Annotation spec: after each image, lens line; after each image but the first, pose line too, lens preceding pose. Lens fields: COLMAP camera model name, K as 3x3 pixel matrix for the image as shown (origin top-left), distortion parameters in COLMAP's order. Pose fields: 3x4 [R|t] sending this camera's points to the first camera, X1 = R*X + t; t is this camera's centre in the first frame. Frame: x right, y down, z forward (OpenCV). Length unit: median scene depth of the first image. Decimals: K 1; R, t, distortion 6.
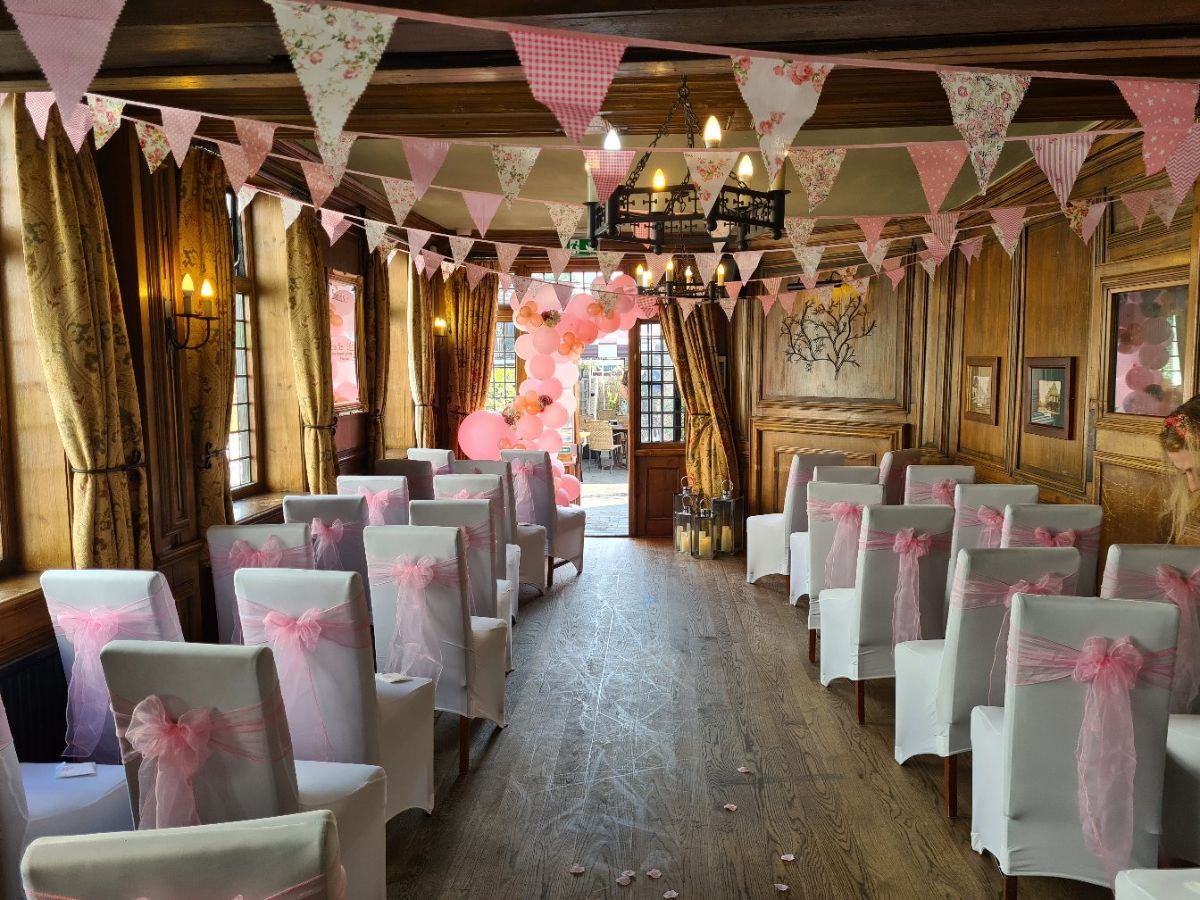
lens RADIAL K [[895.7, 0, 600.0], [0, 895.7, 450.0], [0, 0, 1]] dist [0.059906, -0.059906]
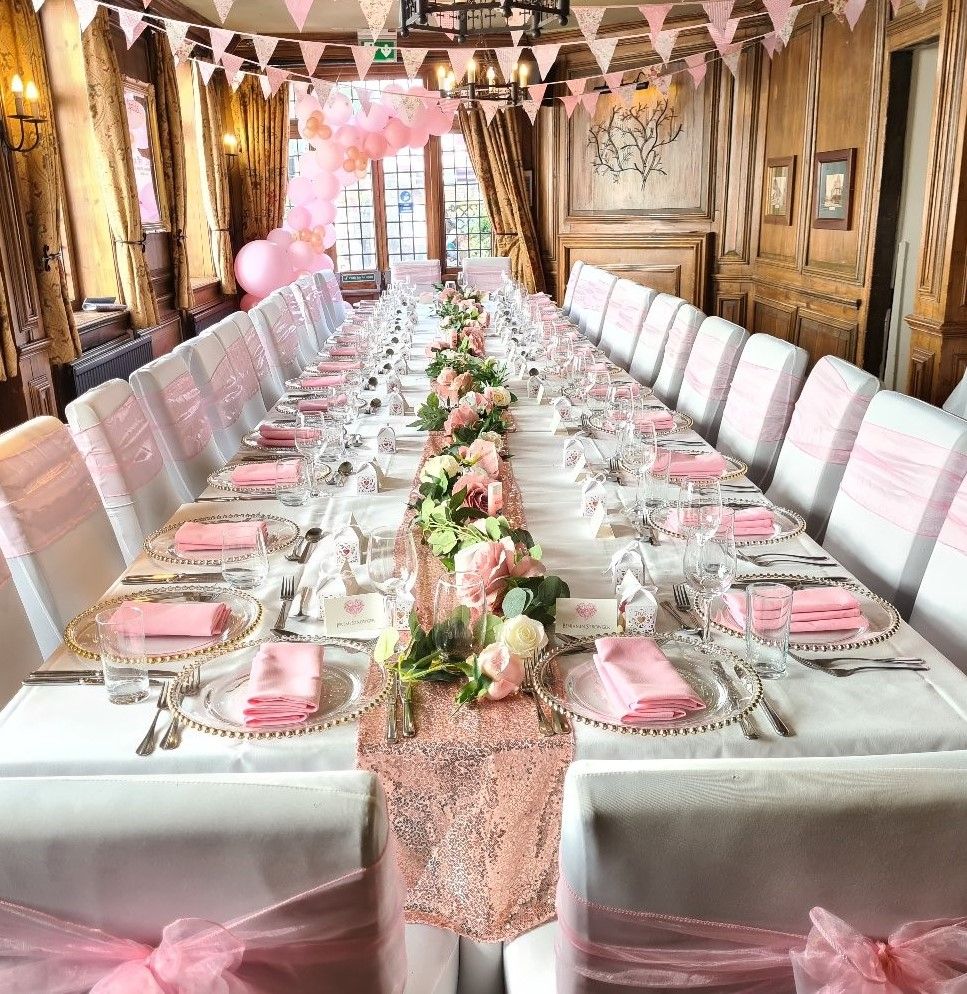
lens RADIAL K [[1006.7, 0, 457.2], [0, 1006.7, 499.7], [0, 0, 1]] dist [0.061808, -0.056261]
pose [[0.997727, -0.042574, 0.052237, -0.017991], [0.032169, 0.982035, 0.185937, 0.058759], [-0.059215, -0.183834, 0.981172, -0.196179]]
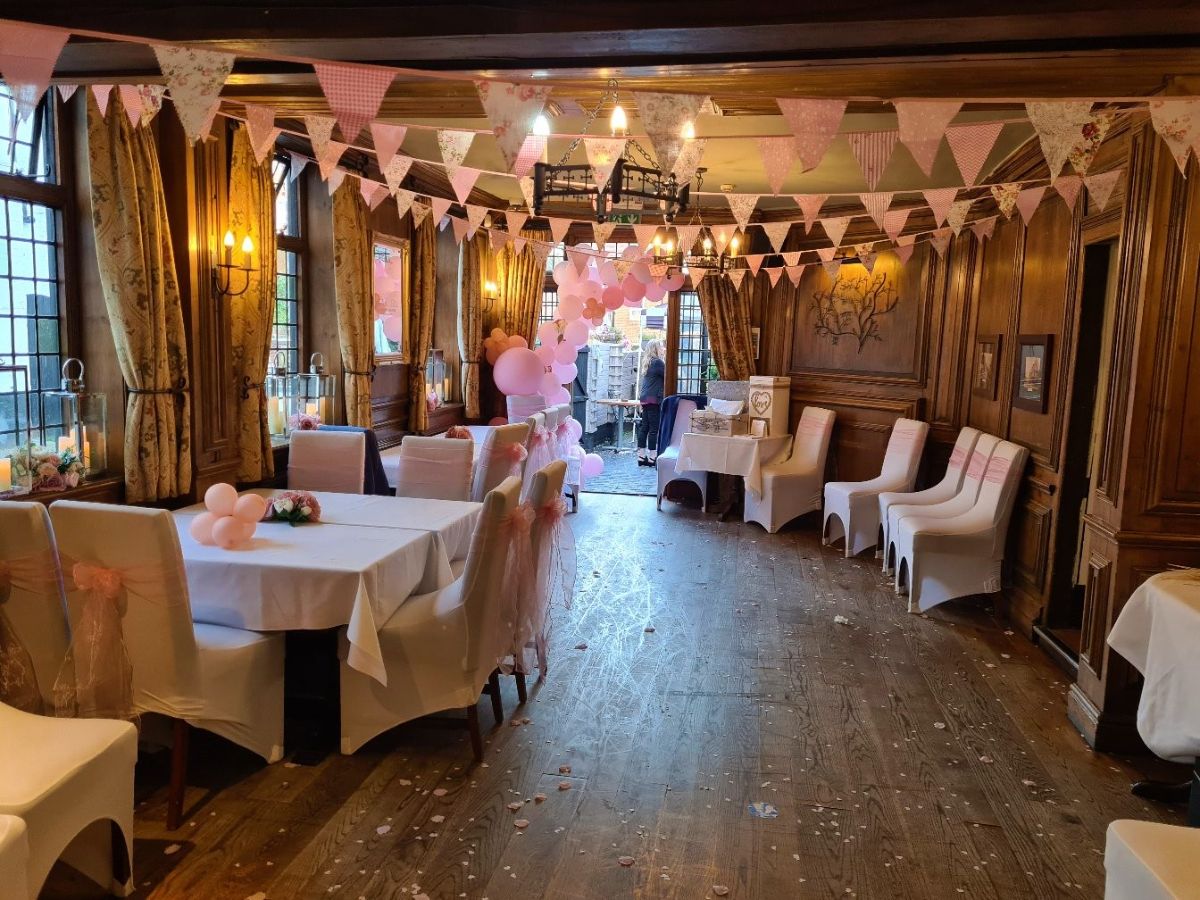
lens RADIAL K [[895.7, 0, 600.0], [0, 895.7, 450.0], [0, 0, 1]] dist [0.059906, -0.059906]
pose [[0.993274, 0.051704, -0.103607, 0.111178], [-0.048676, 0.998316, 0.031552, 0.020654], [0.105064, -0.026297, 0.994118, -0.090628]]
